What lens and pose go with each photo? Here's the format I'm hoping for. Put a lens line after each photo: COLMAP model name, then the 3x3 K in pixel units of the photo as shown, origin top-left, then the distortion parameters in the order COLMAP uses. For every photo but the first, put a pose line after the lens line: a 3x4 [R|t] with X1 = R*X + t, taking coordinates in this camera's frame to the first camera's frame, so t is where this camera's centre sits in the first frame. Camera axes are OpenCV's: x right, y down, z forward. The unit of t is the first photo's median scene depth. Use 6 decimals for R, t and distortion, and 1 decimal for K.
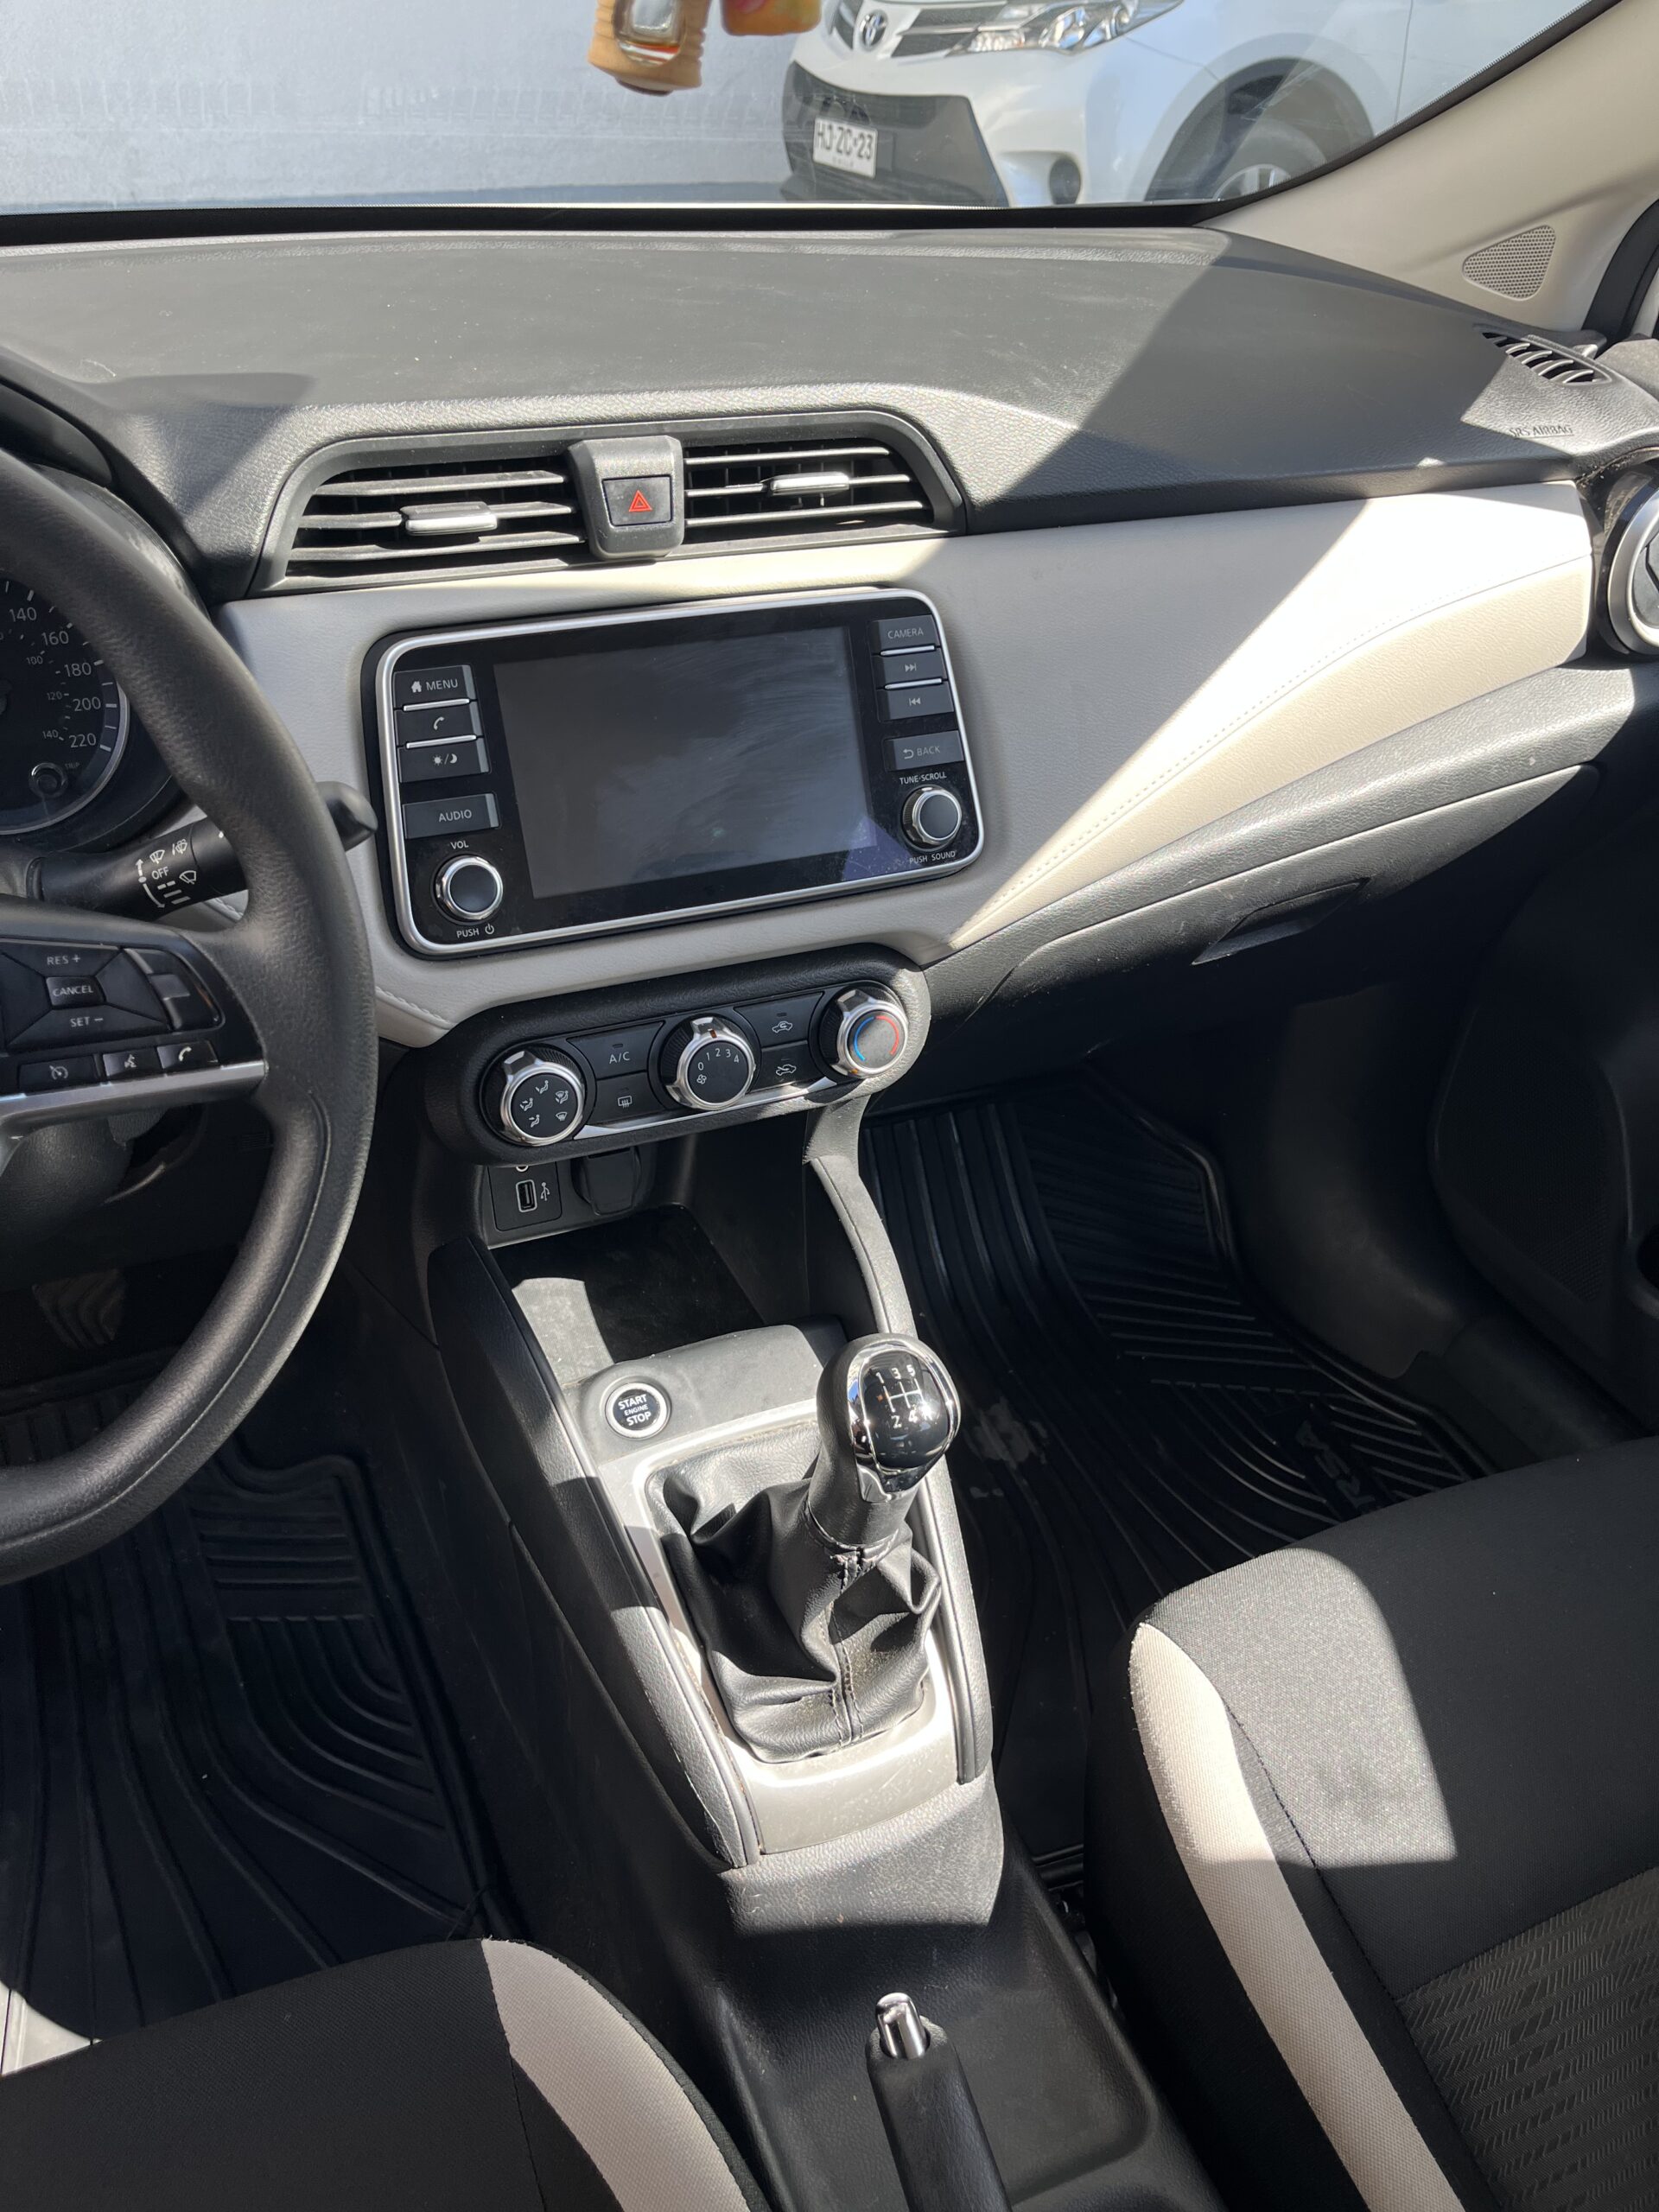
lens RADIAL K [[1710.2, 0, 809.5], [0, 1710.2, 1135.5], [0, 0, 1]] dist [0.043979, -0.061427]
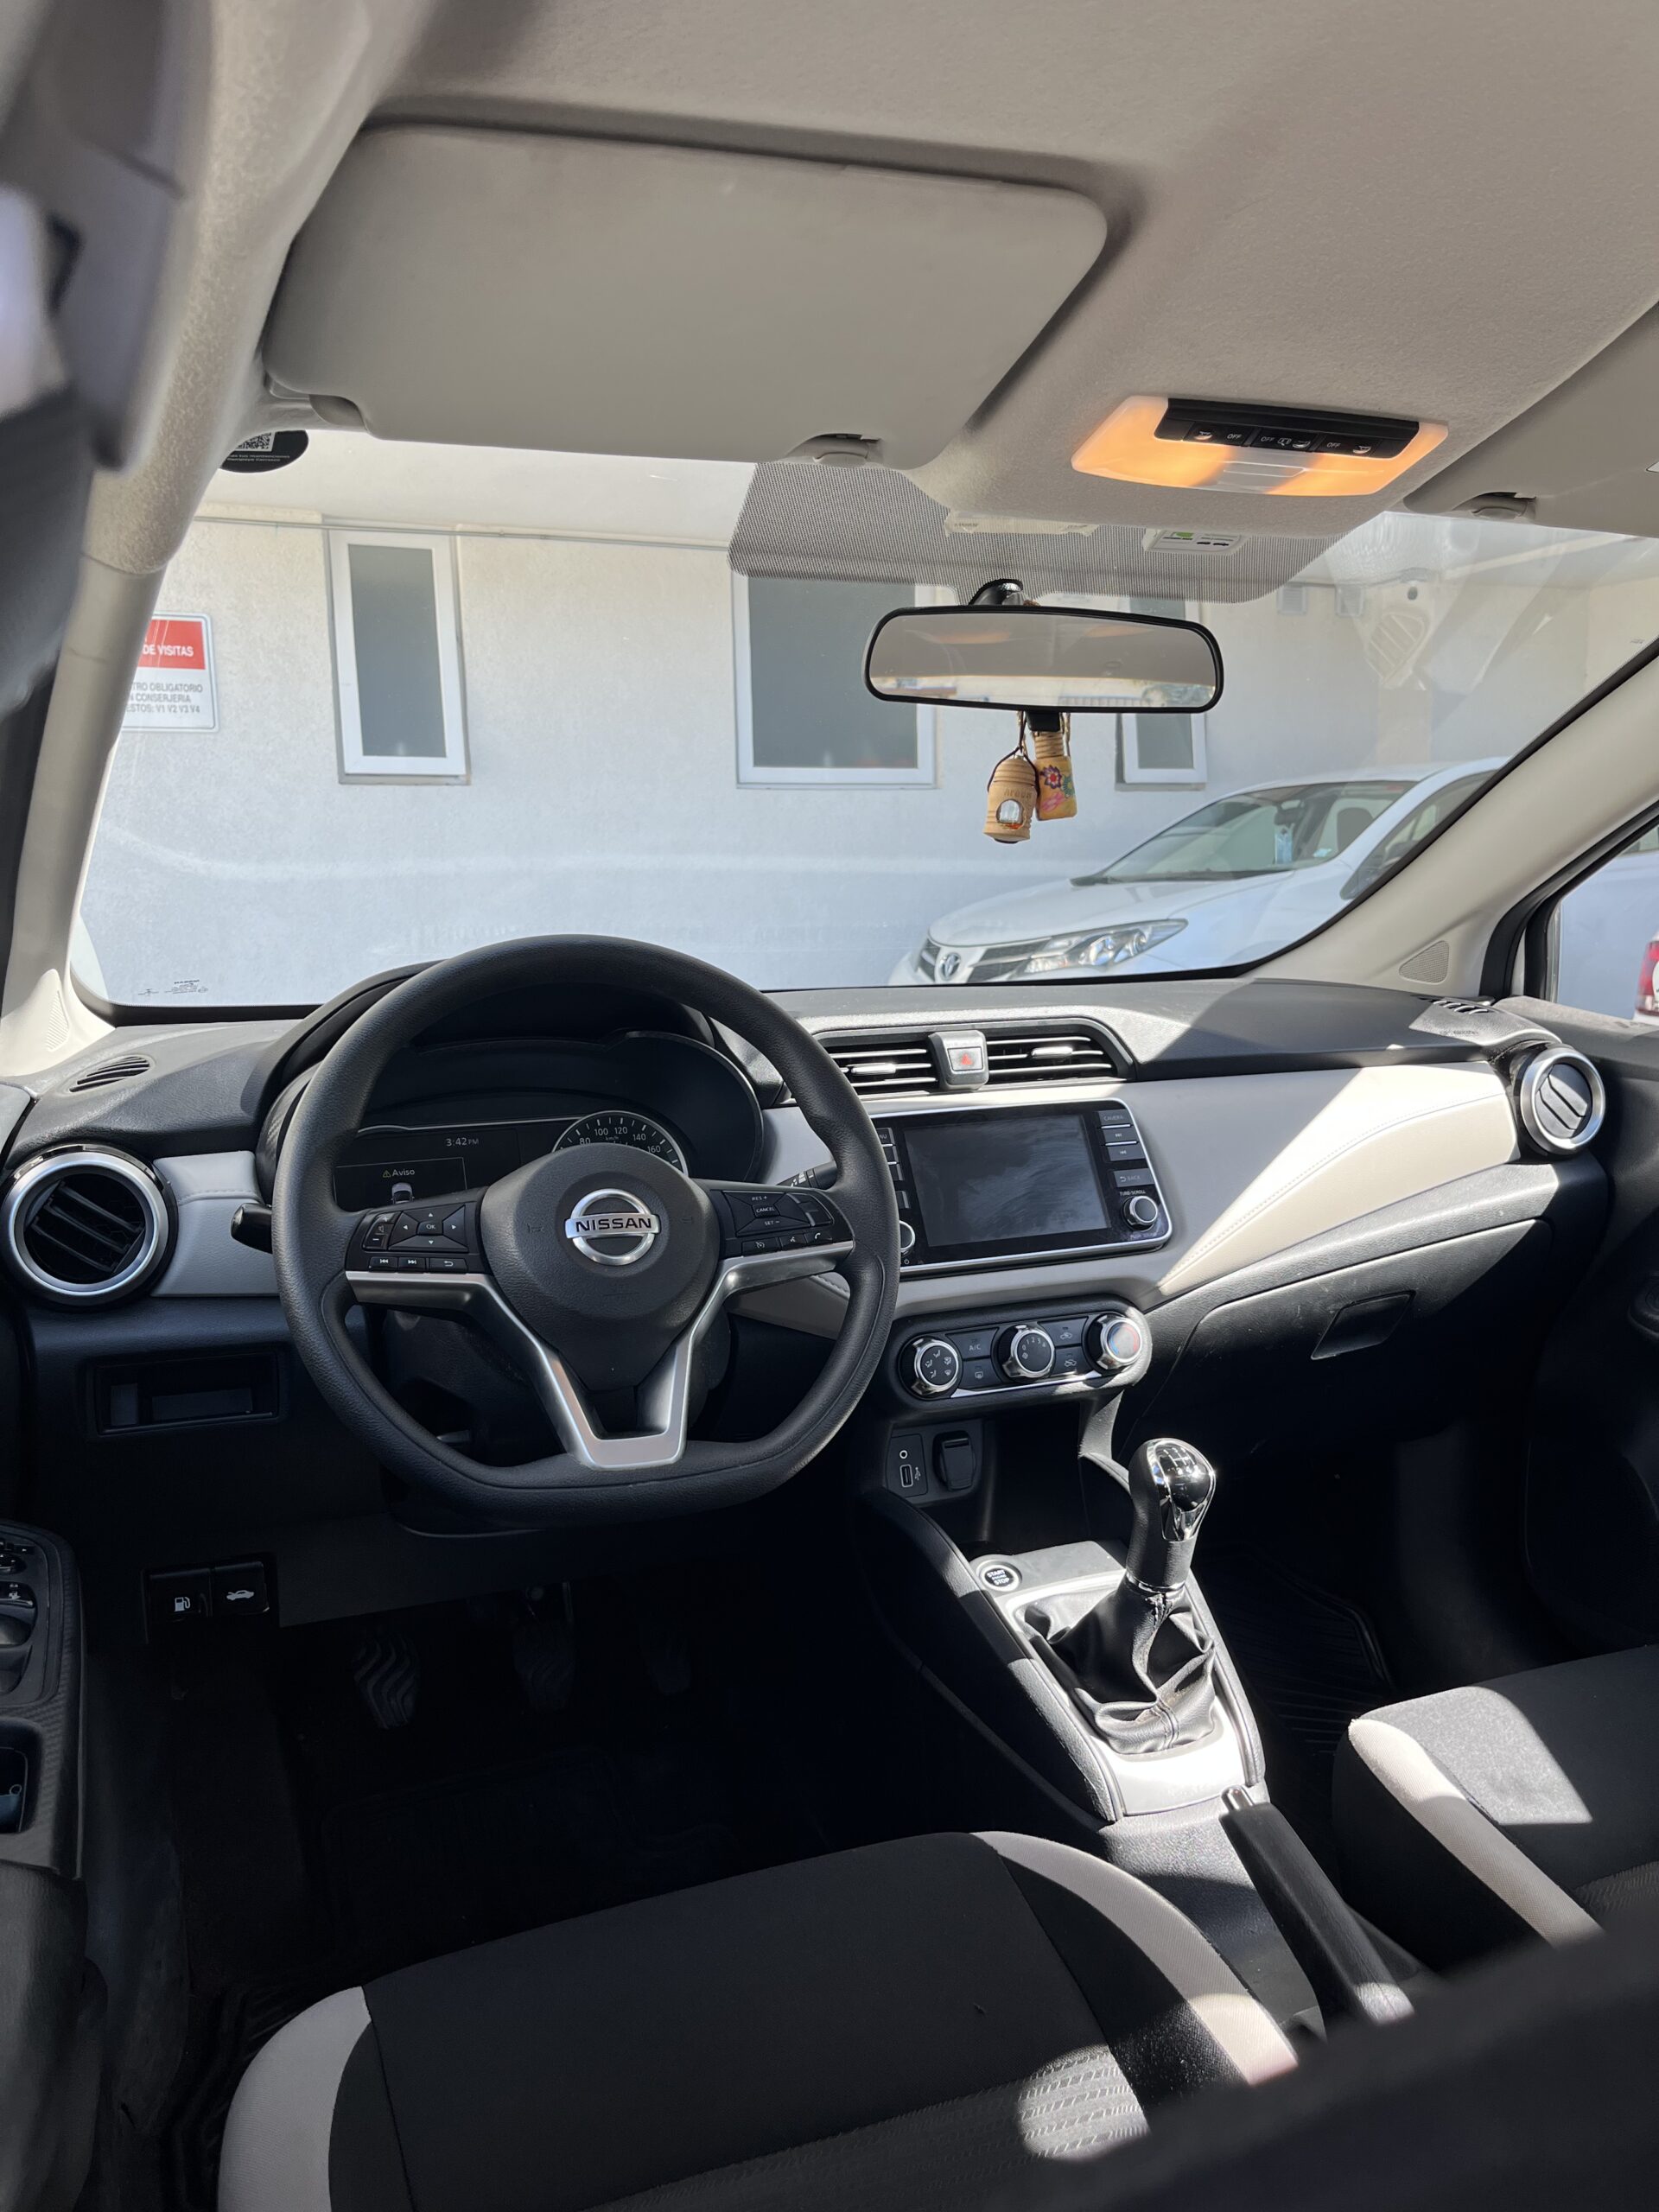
lens RADIAL K [[1710.2, 0, 816.5], [0, 1710.2, 1128.9], [0, 0, 1]] dist [0.043979, -0.061427]
pose [[0.997326, -0.065224, -0.032975, -0.195519], [0.041632, 0.877827, -0.477165, 0.560092], [0.060069, 0.474516, 0.878195, -0.595957]]
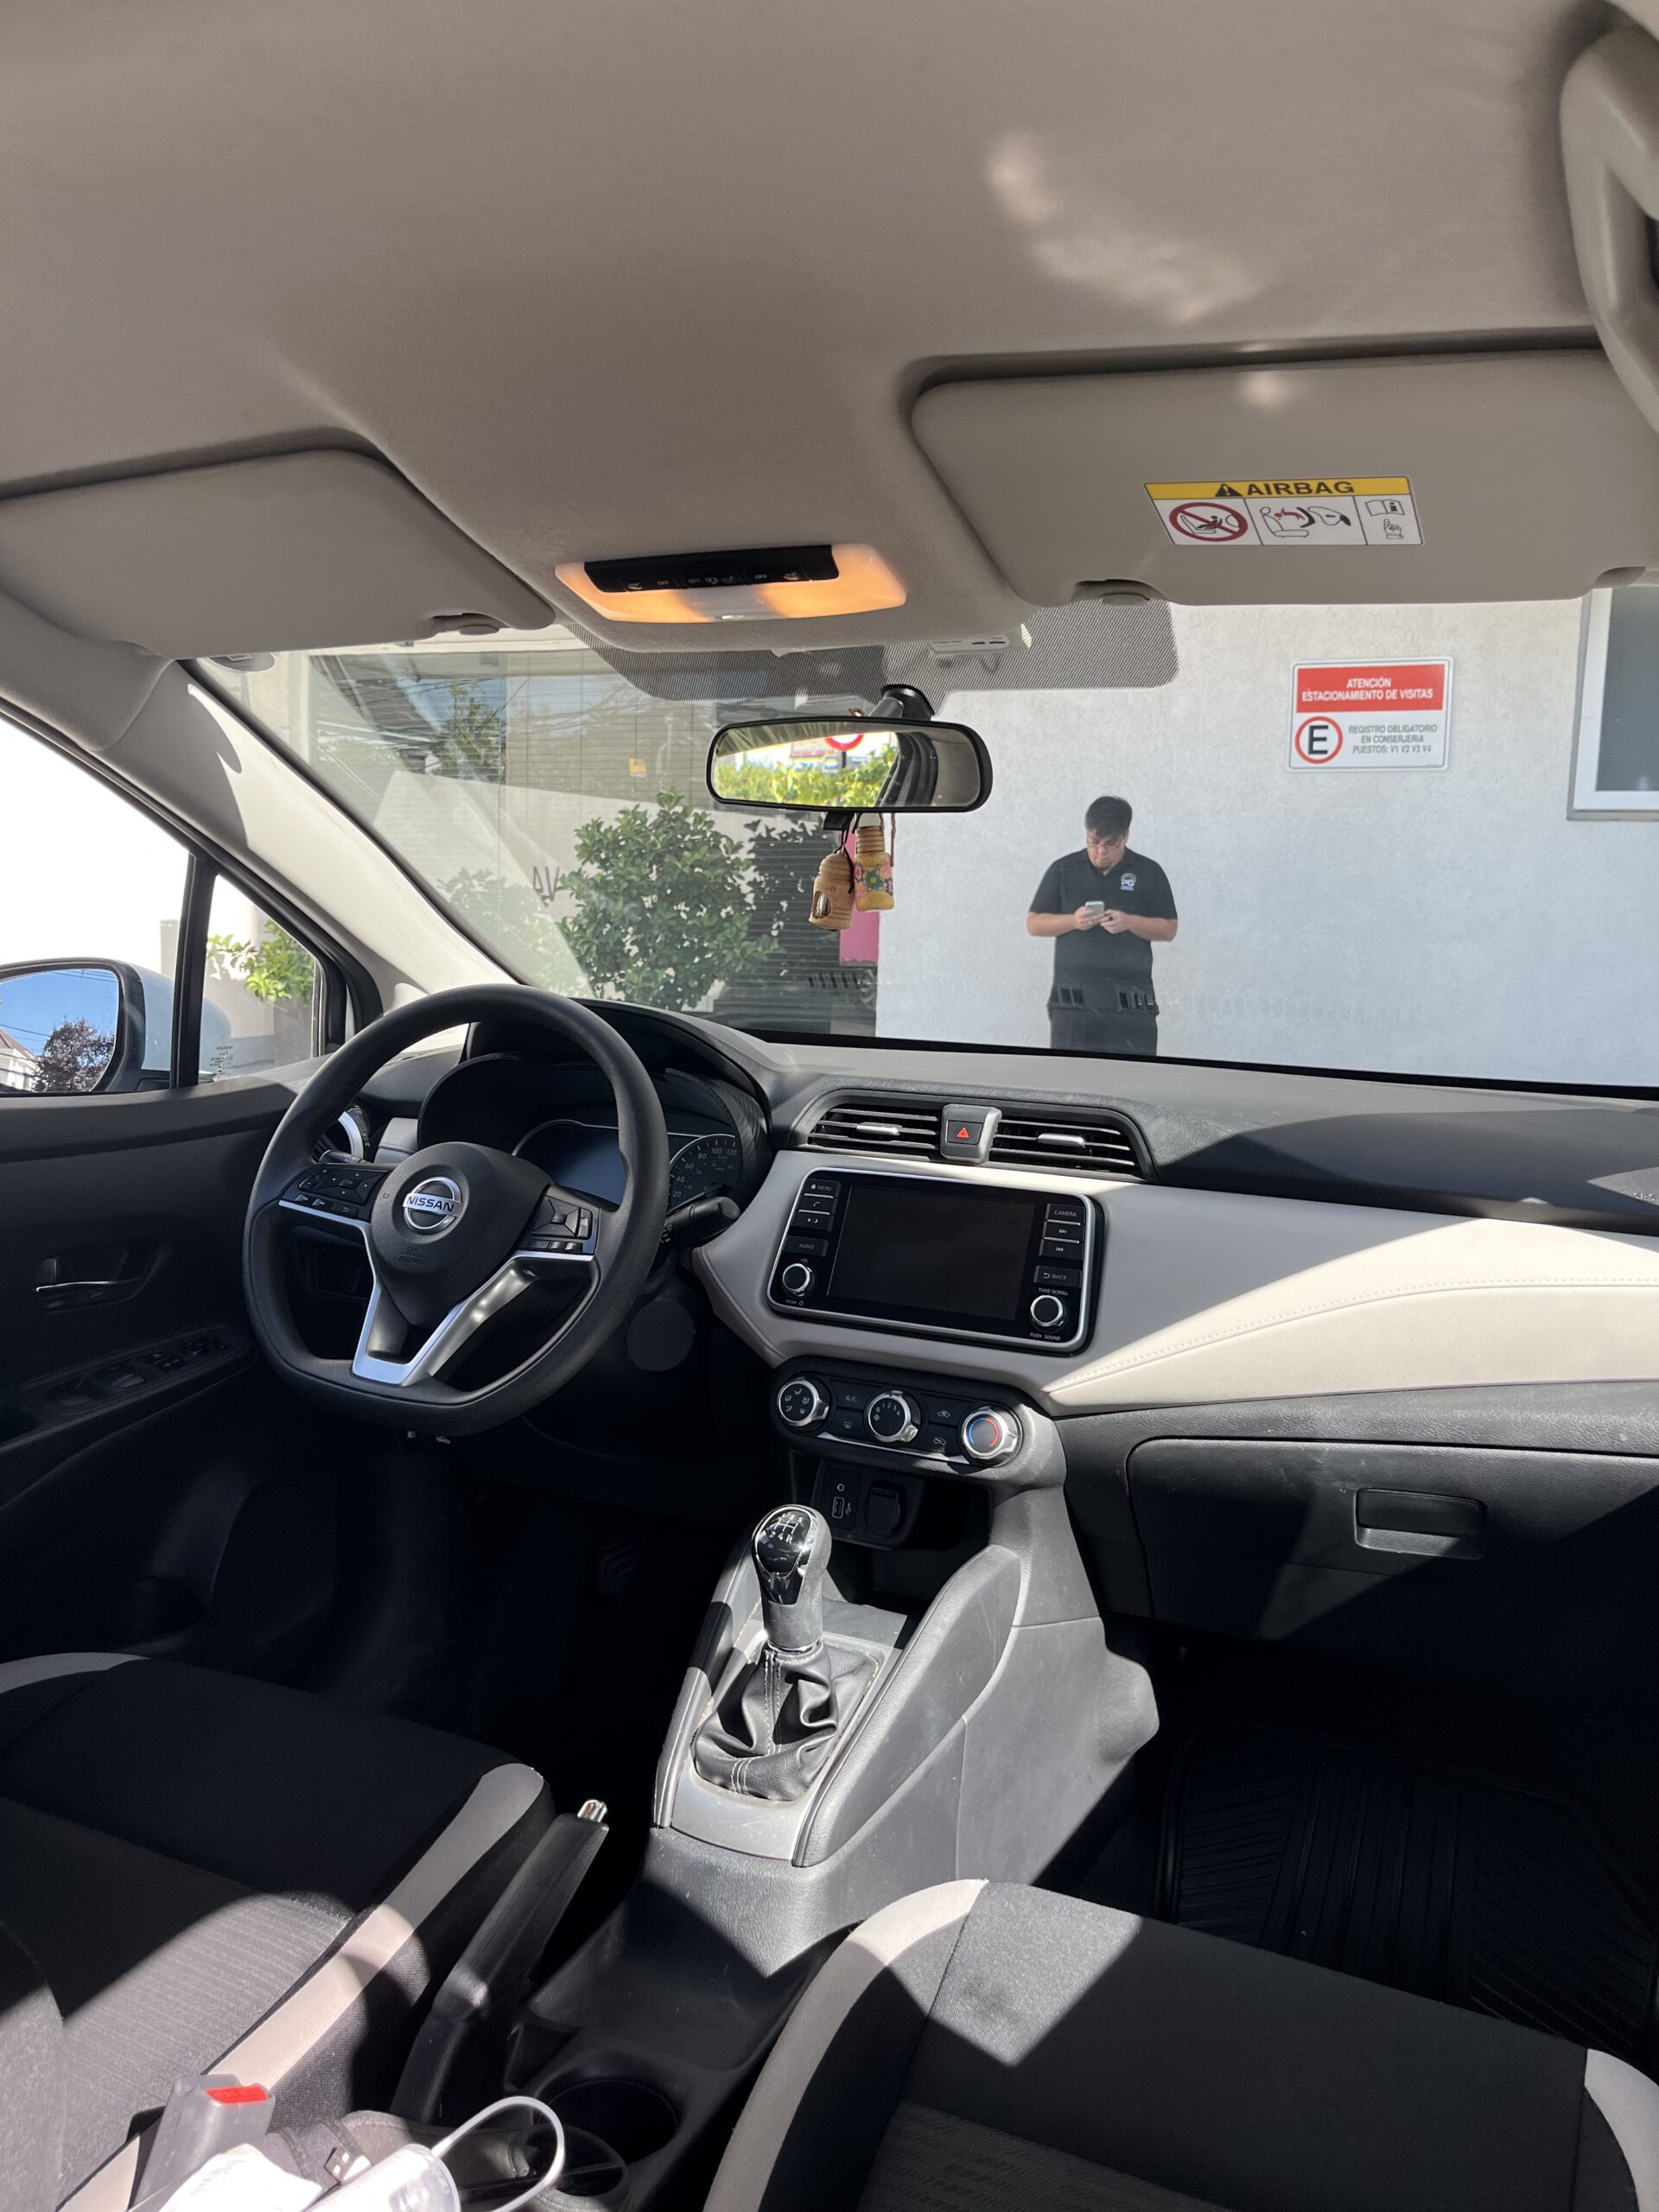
lens RADIAL K [[1710.2, 0, 814.7], [0, 1710.2, 1085.7], [0, 0, 1]] dist [0.043979, -0.061427]
pose [[0.659479, 0.049219, -0.750110, 1.180285], [-0.443572, 0.831097, -0.335444, 0.297696], [0.606903, 0.553946, 0.569923, -0.228101]]
